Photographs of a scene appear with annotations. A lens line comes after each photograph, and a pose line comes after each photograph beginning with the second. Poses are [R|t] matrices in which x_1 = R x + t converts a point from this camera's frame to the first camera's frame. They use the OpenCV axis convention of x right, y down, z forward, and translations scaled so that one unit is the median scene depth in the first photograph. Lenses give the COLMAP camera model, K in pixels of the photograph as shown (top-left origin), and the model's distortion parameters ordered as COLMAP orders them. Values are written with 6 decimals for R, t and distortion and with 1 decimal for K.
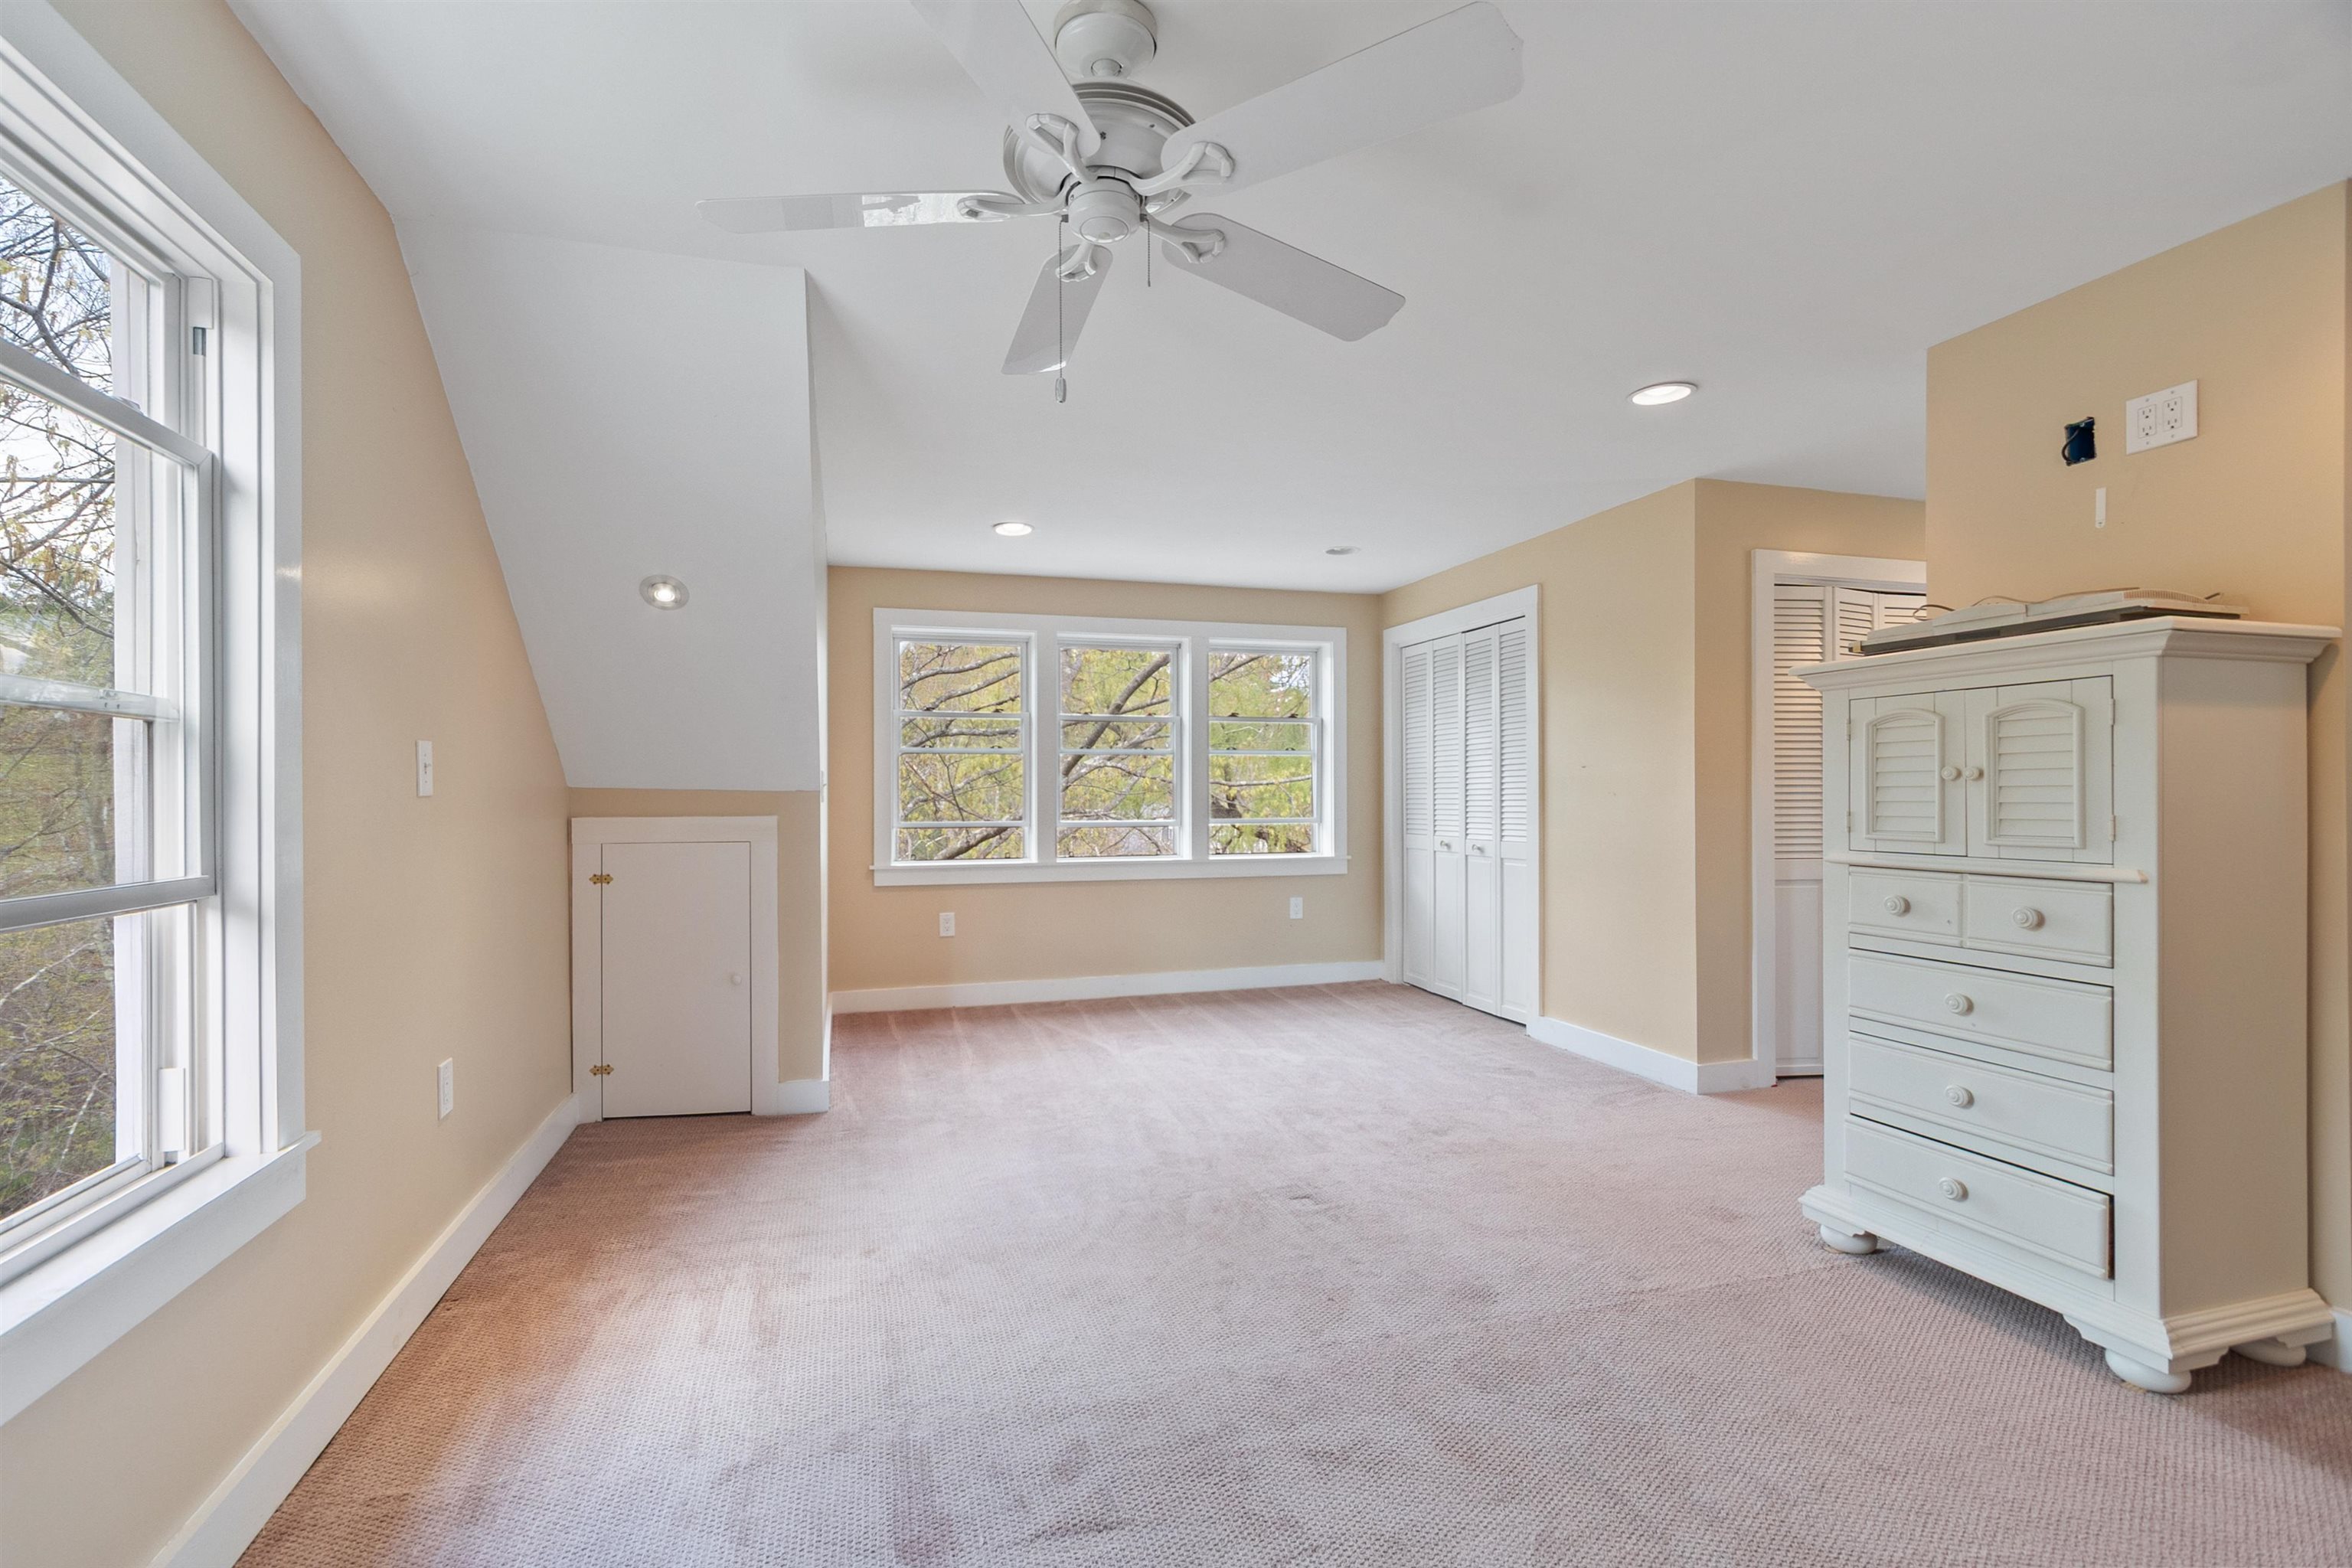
lens RADIAL K [[1041.7, 0, 1161.8], [0, 1041.7, 792.6], [0, 0, 1]] dist [0.004181, -0.000057]
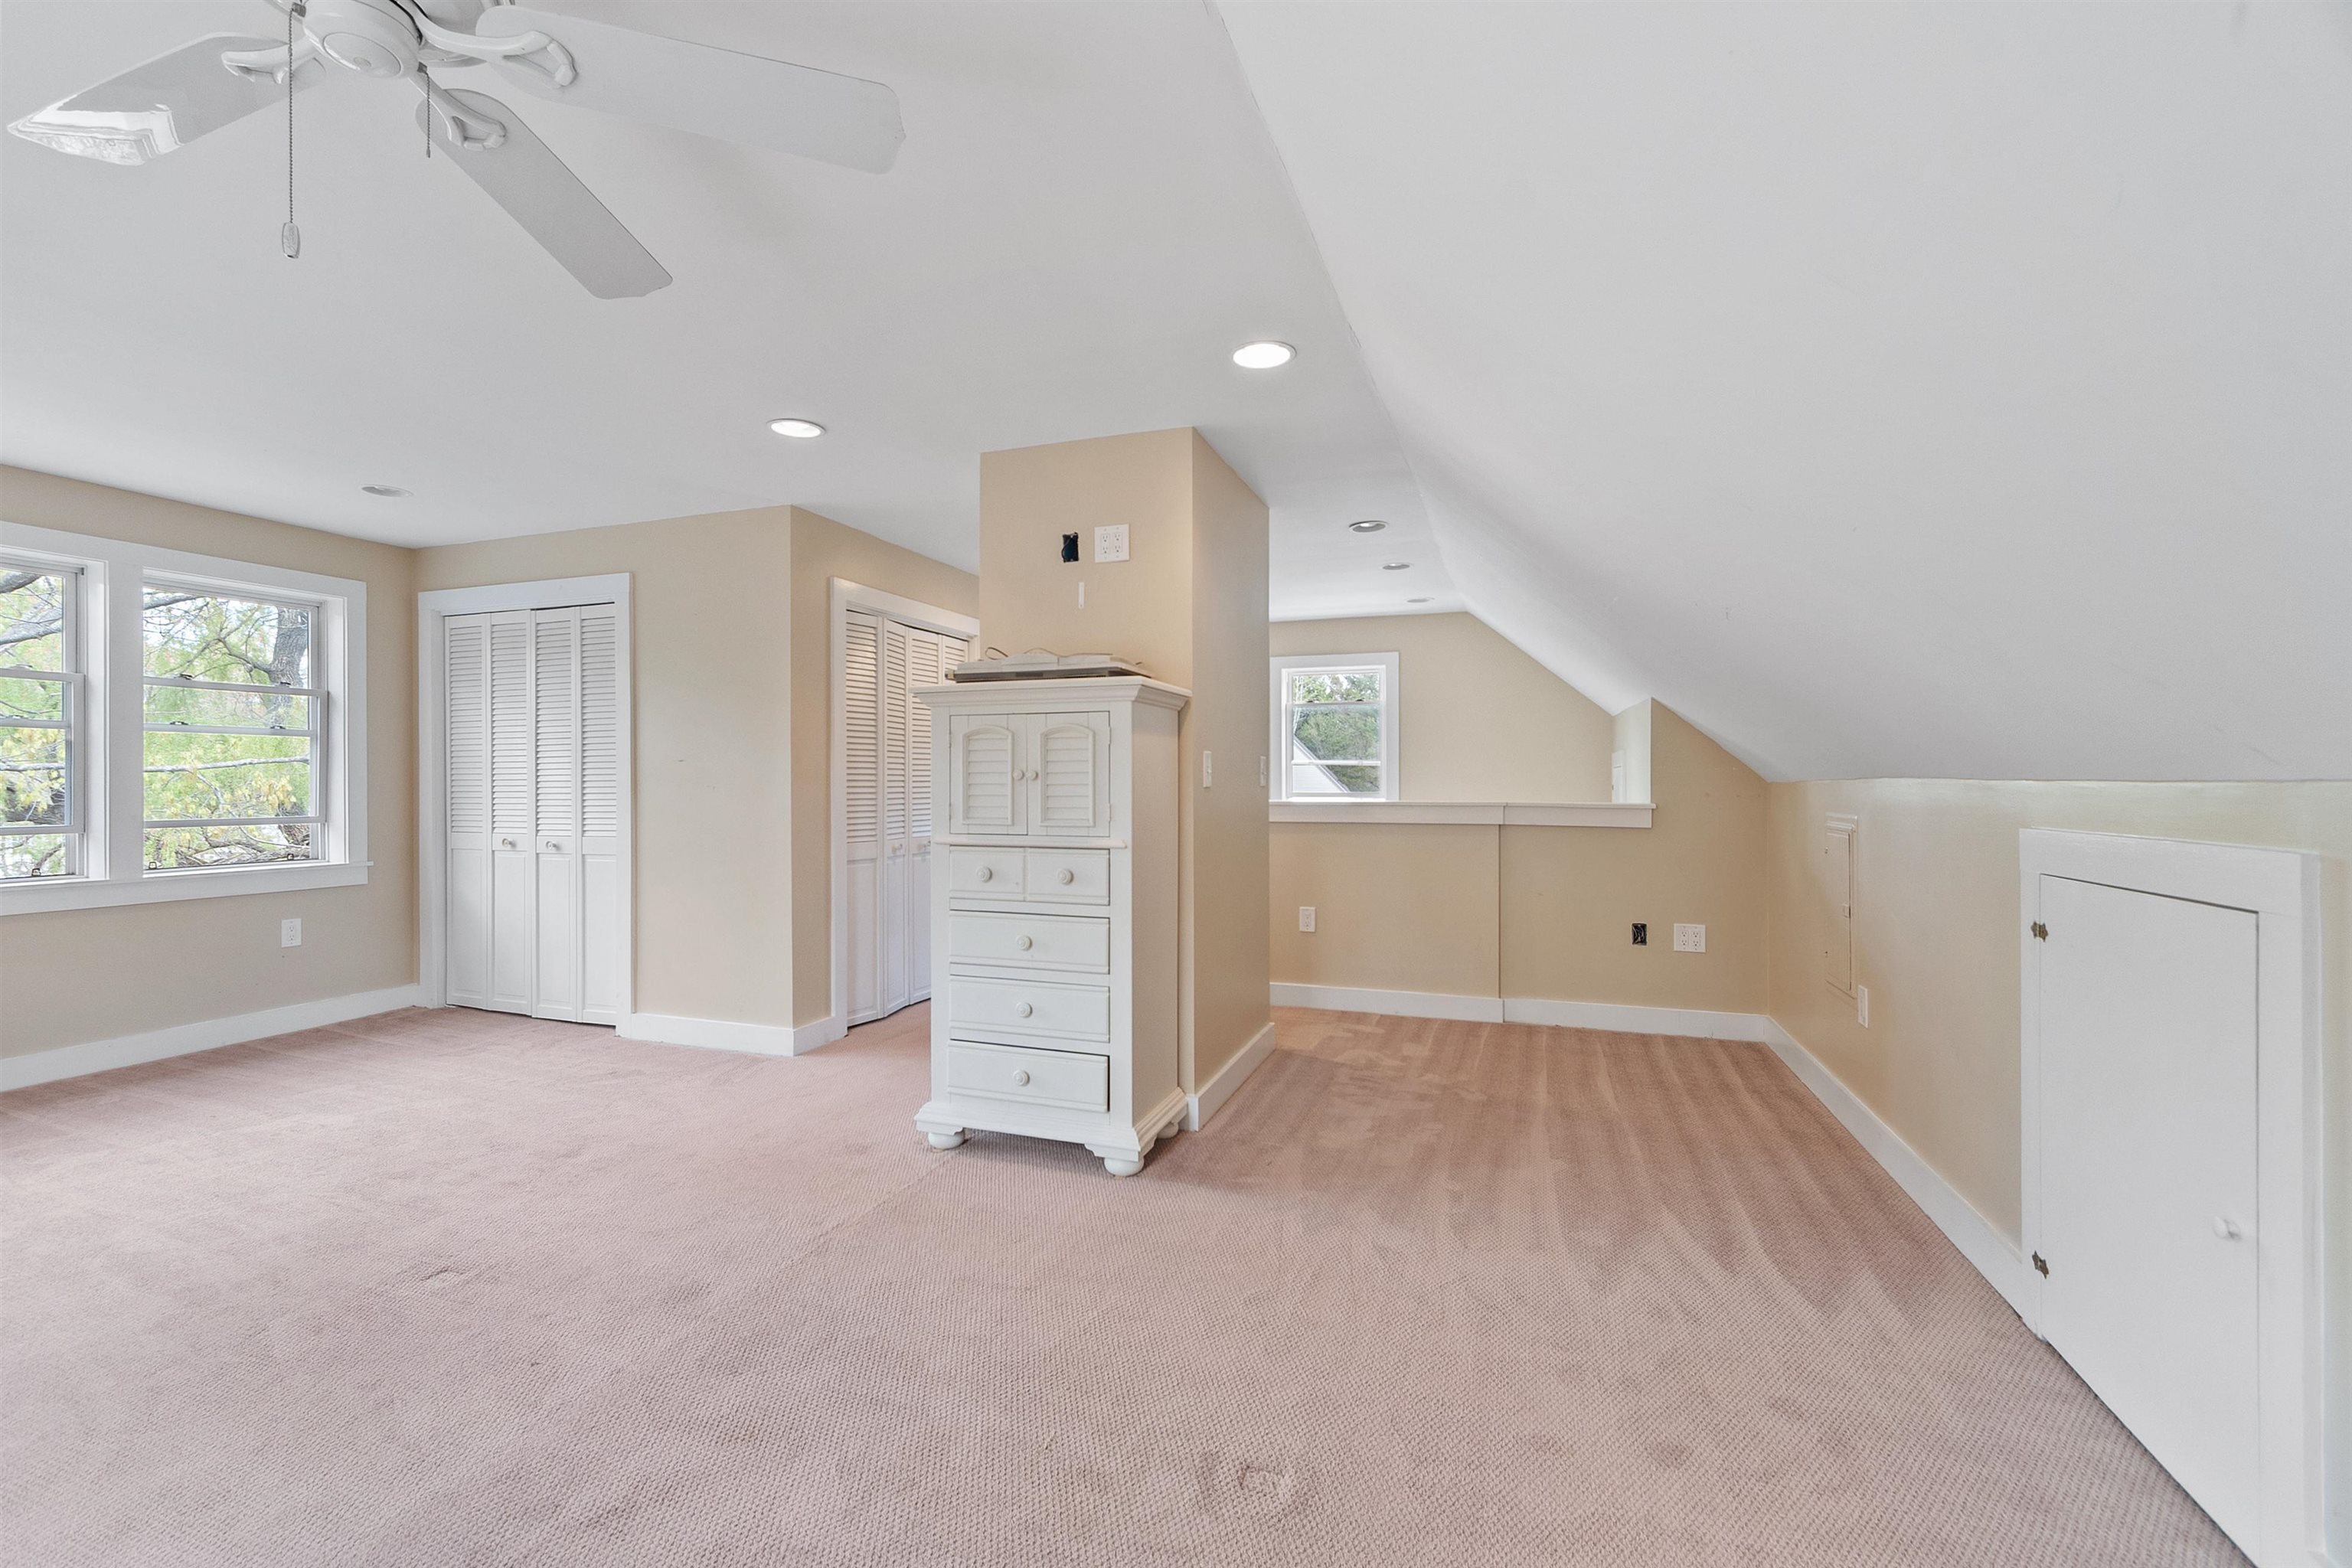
lens RADIAL K [[1041.7, 0, 1120.4], [0, 1041.7, 783.3], [0, 0, 1]] dist [0.004181, -0.000057]
pose [[0.598892, 0.001900, 0.800827, -0.237737], [-0.004270, 0.999991, 0.000820, -0.008220], [-0.800818, -0.003911, 0.598895, 0.070819]]
